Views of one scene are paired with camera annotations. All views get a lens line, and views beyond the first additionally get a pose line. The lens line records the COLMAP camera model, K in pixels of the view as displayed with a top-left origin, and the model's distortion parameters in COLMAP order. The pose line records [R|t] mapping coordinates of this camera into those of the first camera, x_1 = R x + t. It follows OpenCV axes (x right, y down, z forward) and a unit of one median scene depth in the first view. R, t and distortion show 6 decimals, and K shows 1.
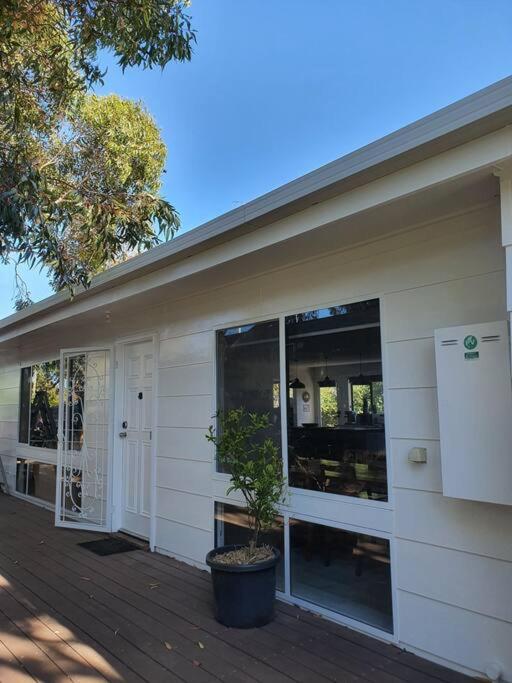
lens RADIAL K [[541.3, 0, 256.0], [0, 541.3, 341.5], [0, 0, 1]] dist [-0.005616, -0.002192]
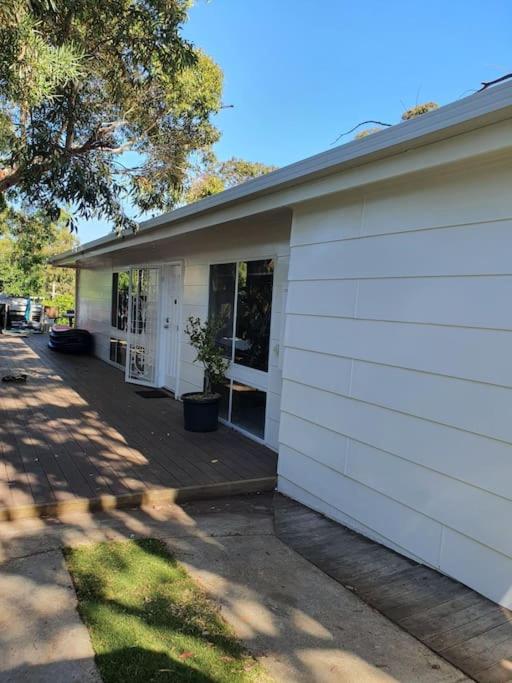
lens RADIAL K [[477.4, 0, 256.0], [0, 477.4, 341.5], [0, 0, 1]] dist [0.000730, 0.000293]
pose [[0.985090, 0.086620, -0.148641, 0.220943], [-0.057963, 0.980592, 0.187295, -0.054575], [0.161980, -0.175887, 0.970992, -0.285129]]
